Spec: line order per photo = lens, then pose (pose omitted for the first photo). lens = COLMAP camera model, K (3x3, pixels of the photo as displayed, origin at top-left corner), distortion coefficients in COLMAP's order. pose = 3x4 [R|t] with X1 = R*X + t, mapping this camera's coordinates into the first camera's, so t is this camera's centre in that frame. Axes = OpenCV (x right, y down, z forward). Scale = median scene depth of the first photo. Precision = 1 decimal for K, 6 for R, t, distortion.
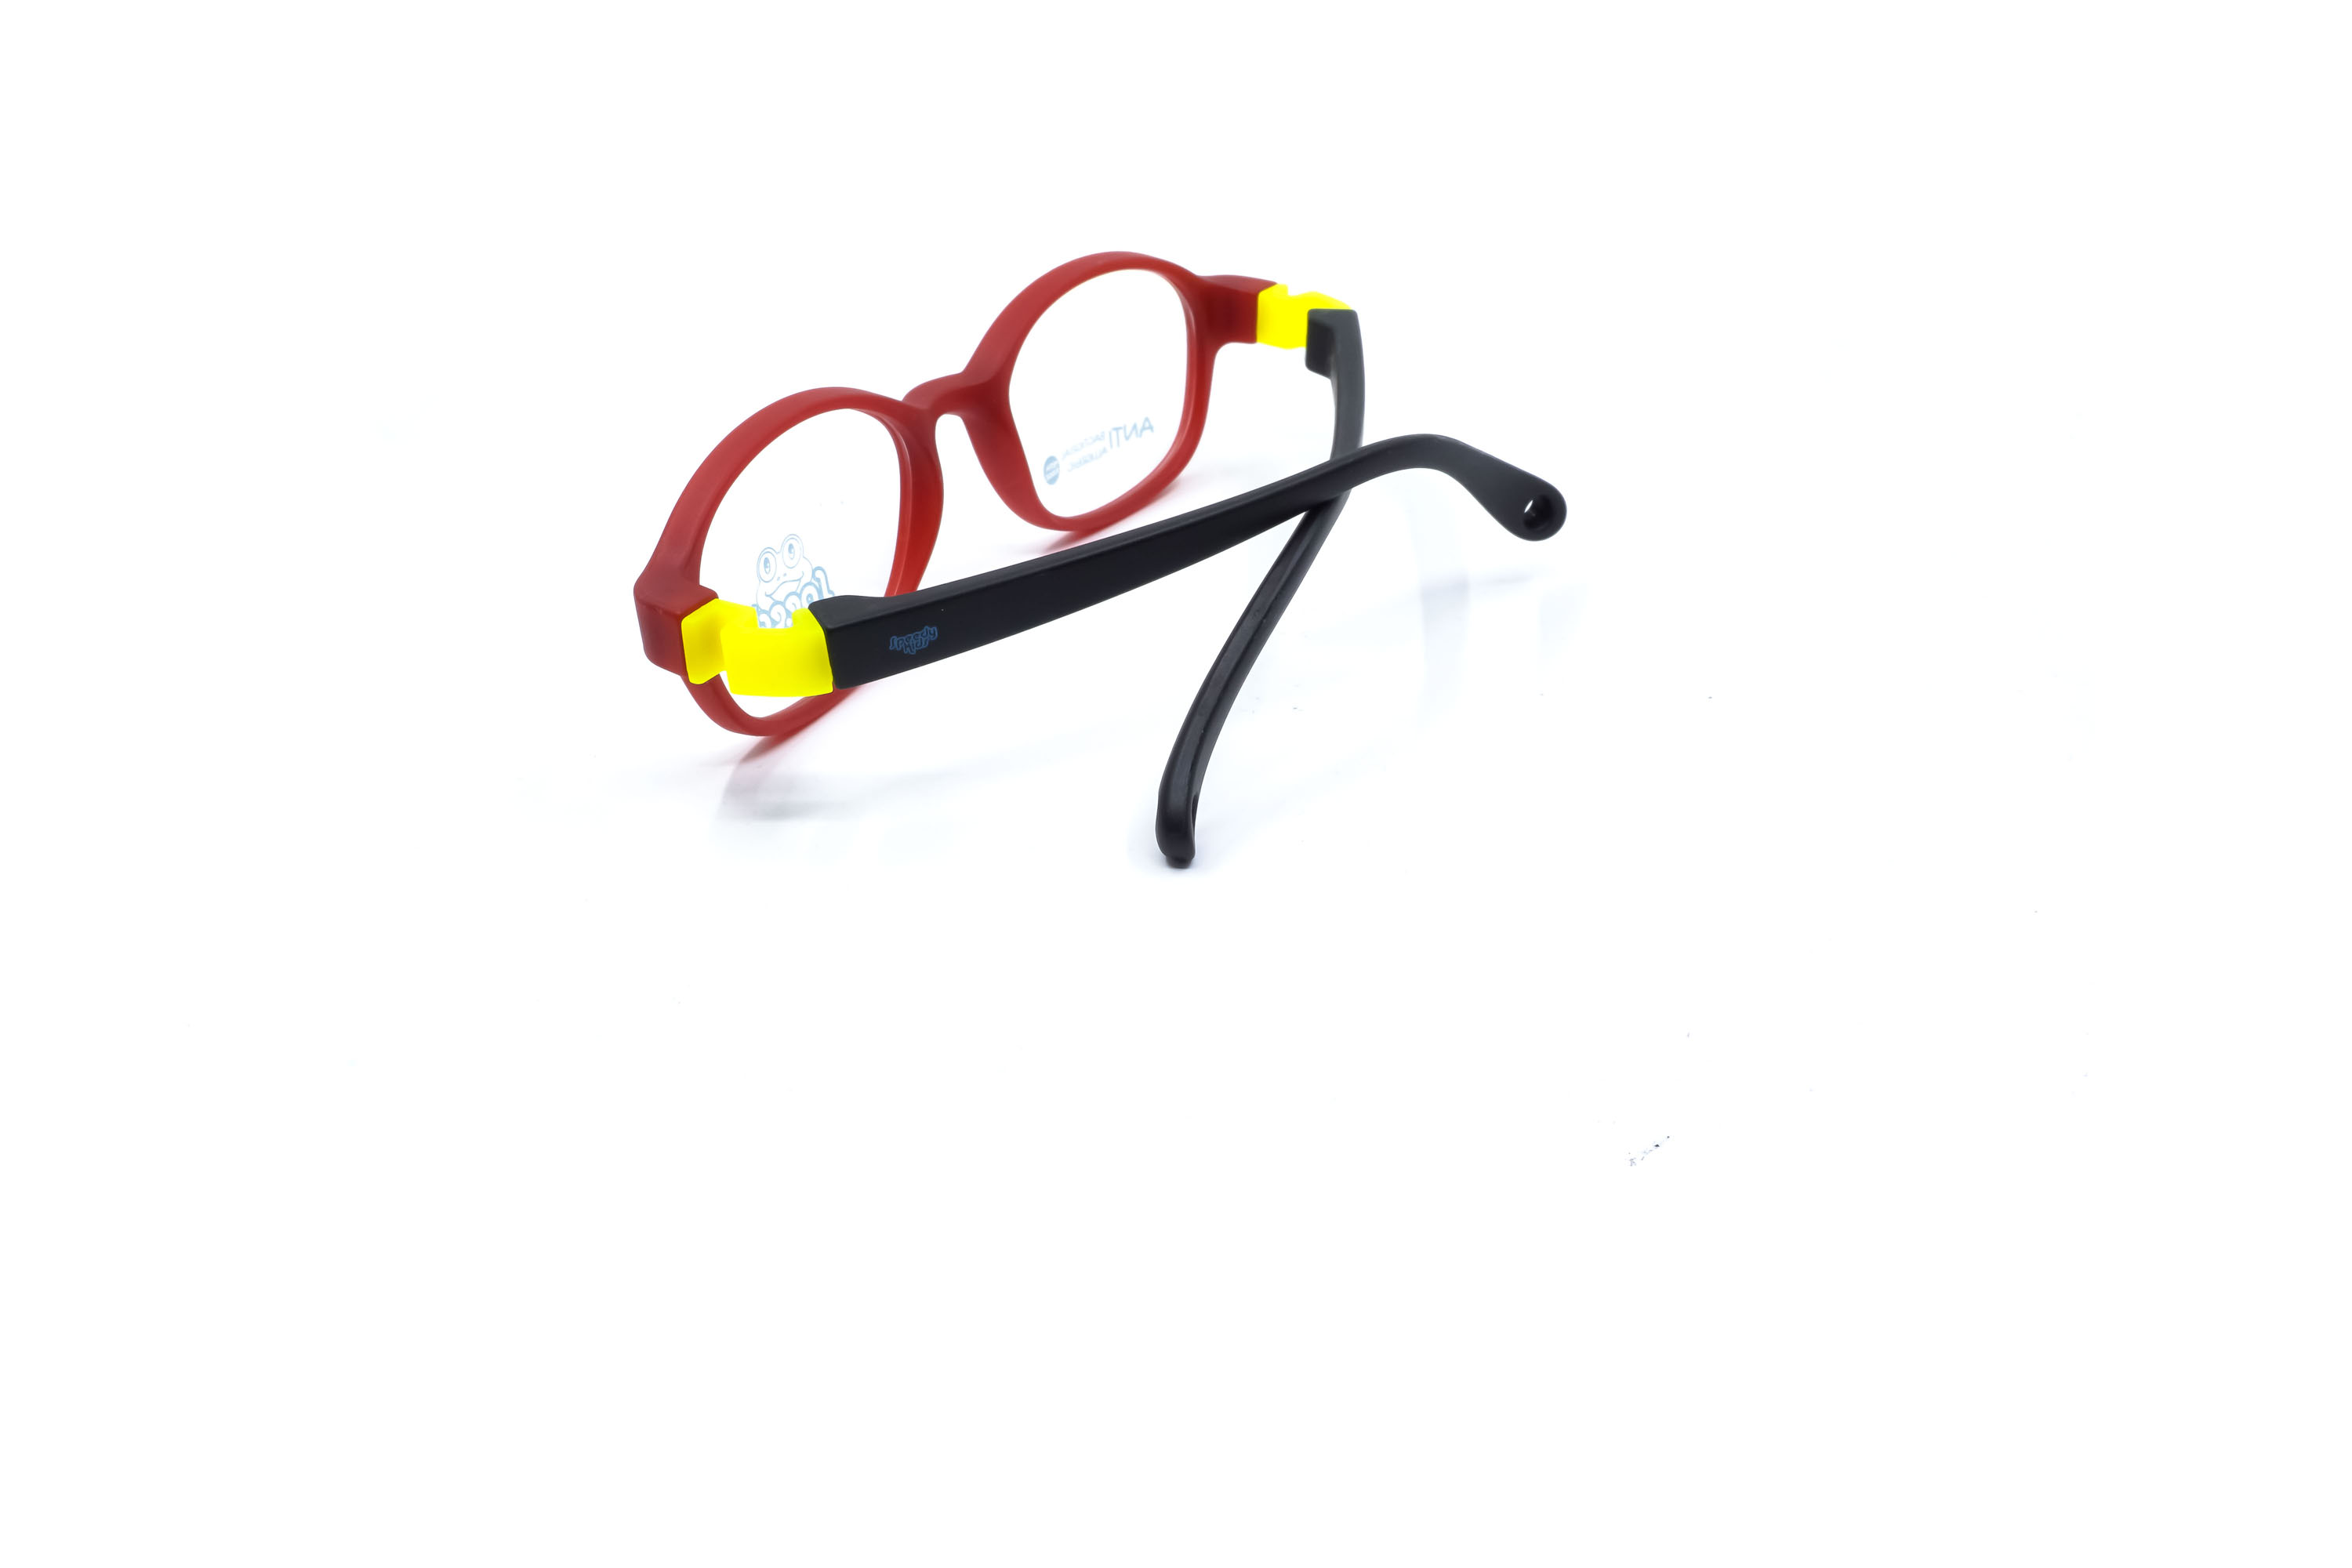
lens RADIAL K [[2398.6, 0, 1176.0], [0, 2398.6, 784.0], [0, 0, 1]] dist [0.019027, 0.001026]
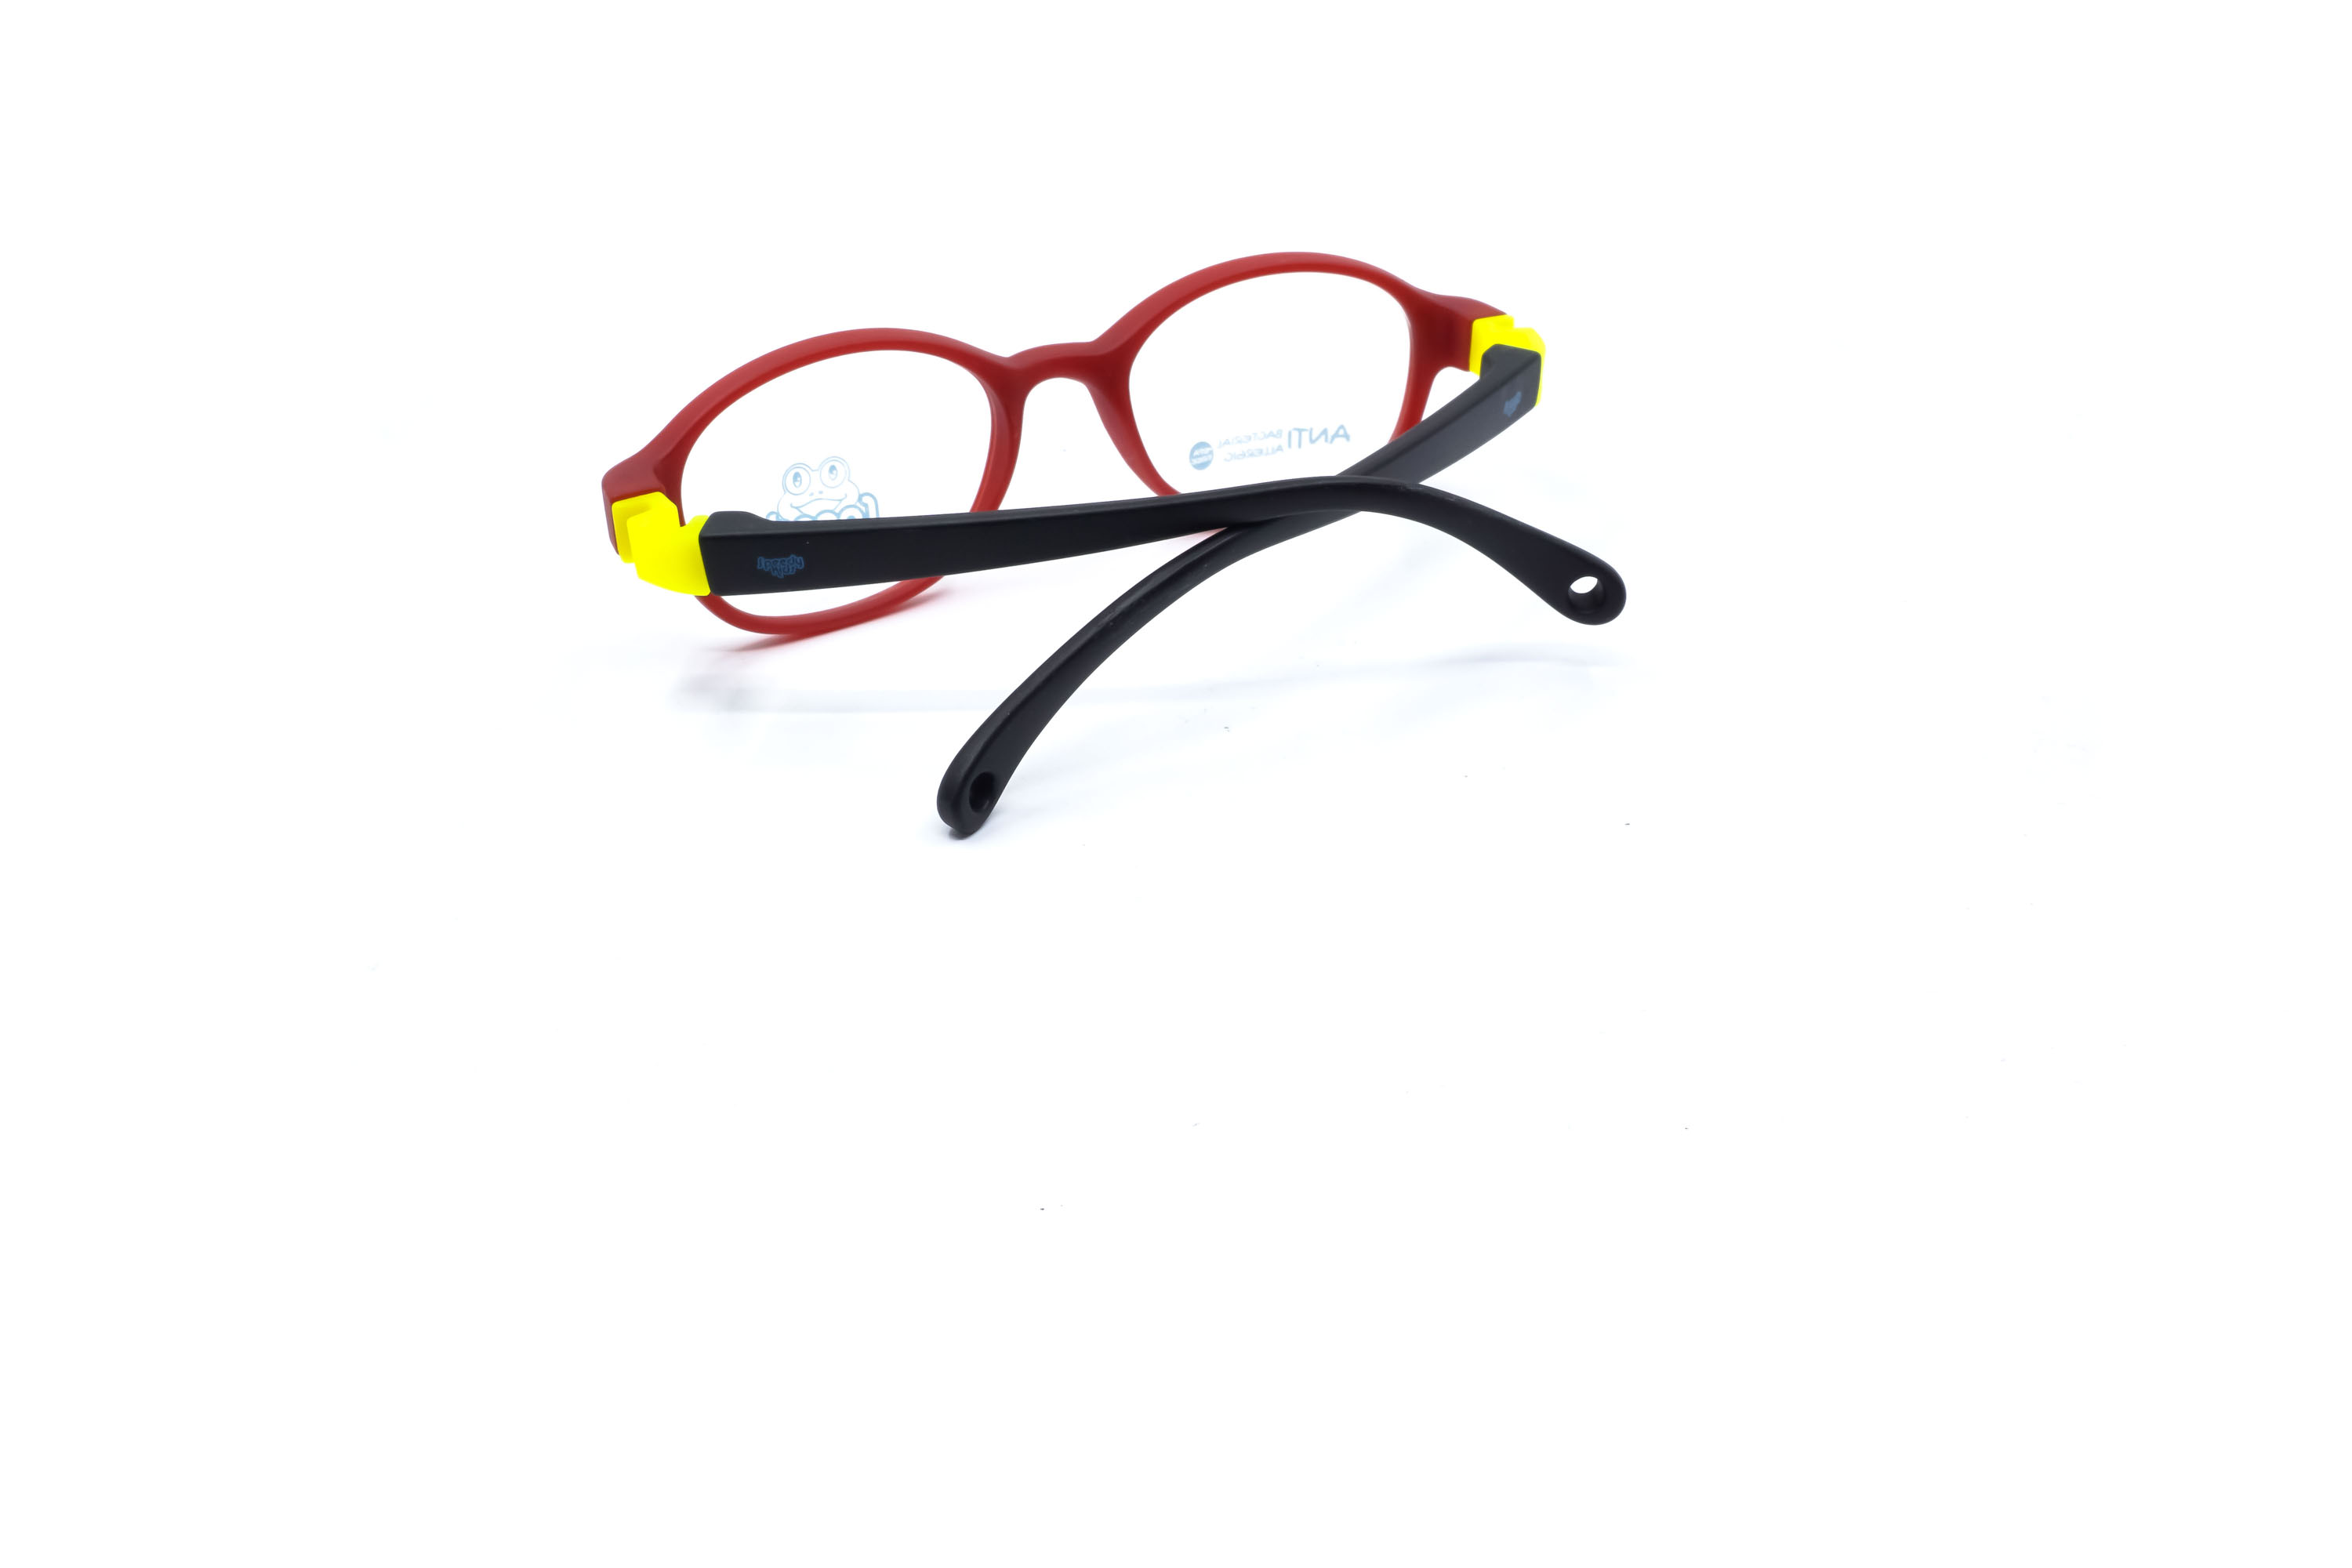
lens RADIAL K [[2398.6, 0, 1176.0], [0, 2398.6, 784.0], [0, 0, 1]] dist [0.019027, 0.001026]
pose [[0.868444, 0.247913, -0.429353, 0.427515], [-0.243915, 0.967593, 0.065338, -0.063868], [0.431637, 0.047984, 0.900770, 0.099798]]
